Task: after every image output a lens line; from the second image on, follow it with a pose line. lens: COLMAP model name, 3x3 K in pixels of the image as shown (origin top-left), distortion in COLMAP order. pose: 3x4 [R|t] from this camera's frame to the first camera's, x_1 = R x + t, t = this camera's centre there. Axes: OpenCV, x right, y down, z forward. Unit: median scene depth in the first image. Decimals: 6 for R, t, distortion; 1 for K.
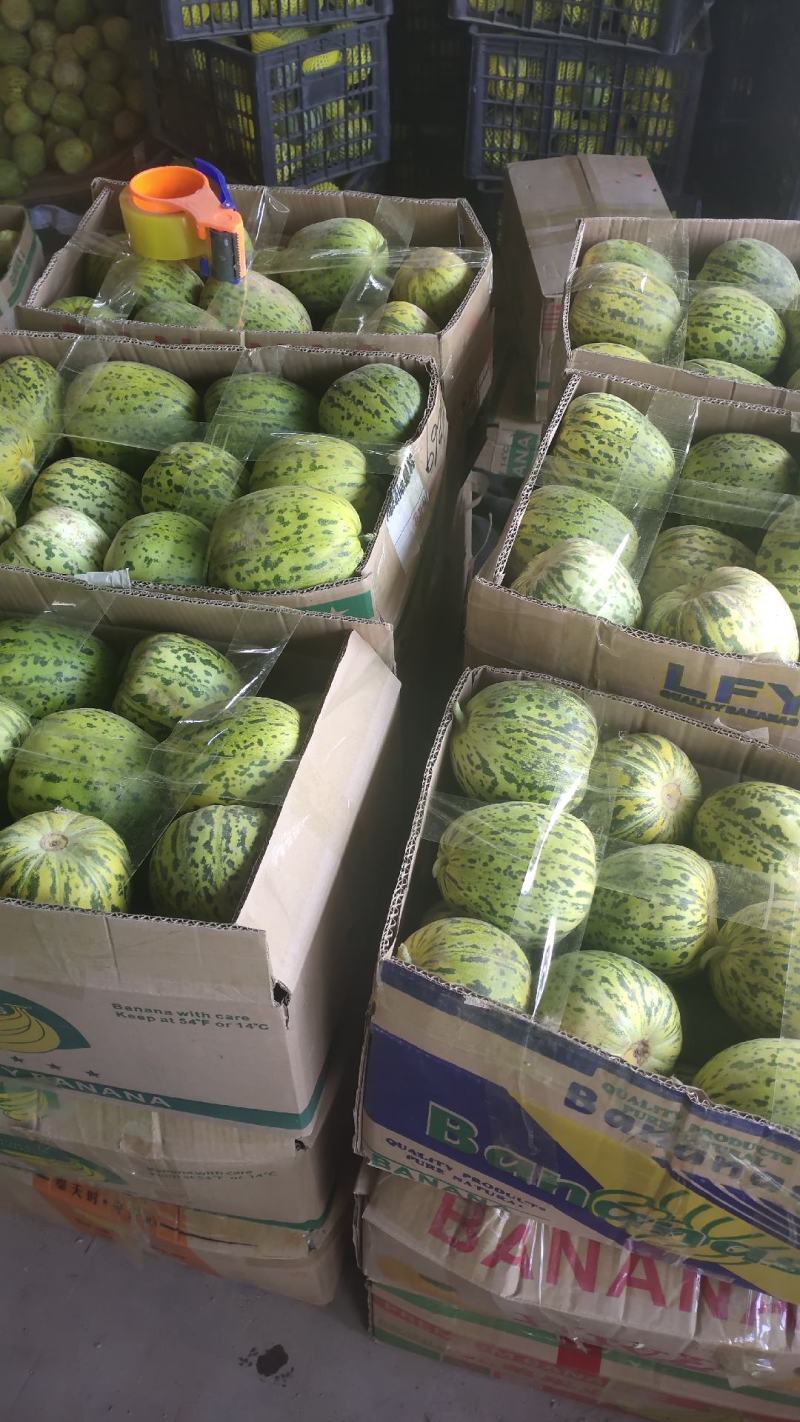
lens RADIAL K [[1129.1, 0, 400.0], [0, 1129.1, 711.0], [0, 0, 1]] dist [0.030582, -0.089183]
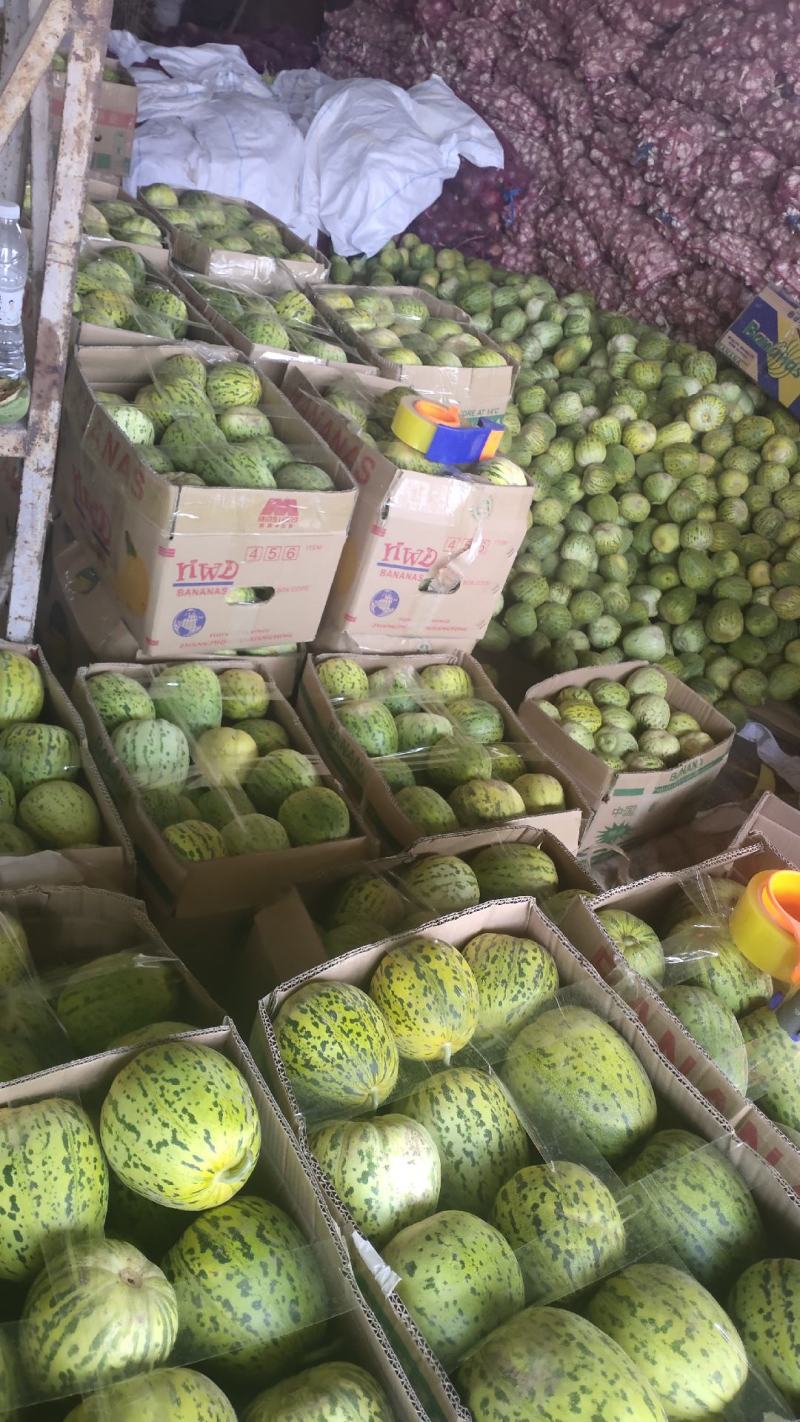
lens RADIAL K [[1129.1, 0, 400.0], [0, 1129.1, 711.0], [0, 0, 1]] dist [0.030582, -0.089183]
pose [[0.639957, 0.582206, -0.501489, -0.061350], [-0.720654, 0.681234, -0.128754, -0.264492], [0.266670, 0.443797, 0.855530, 0.103309]]
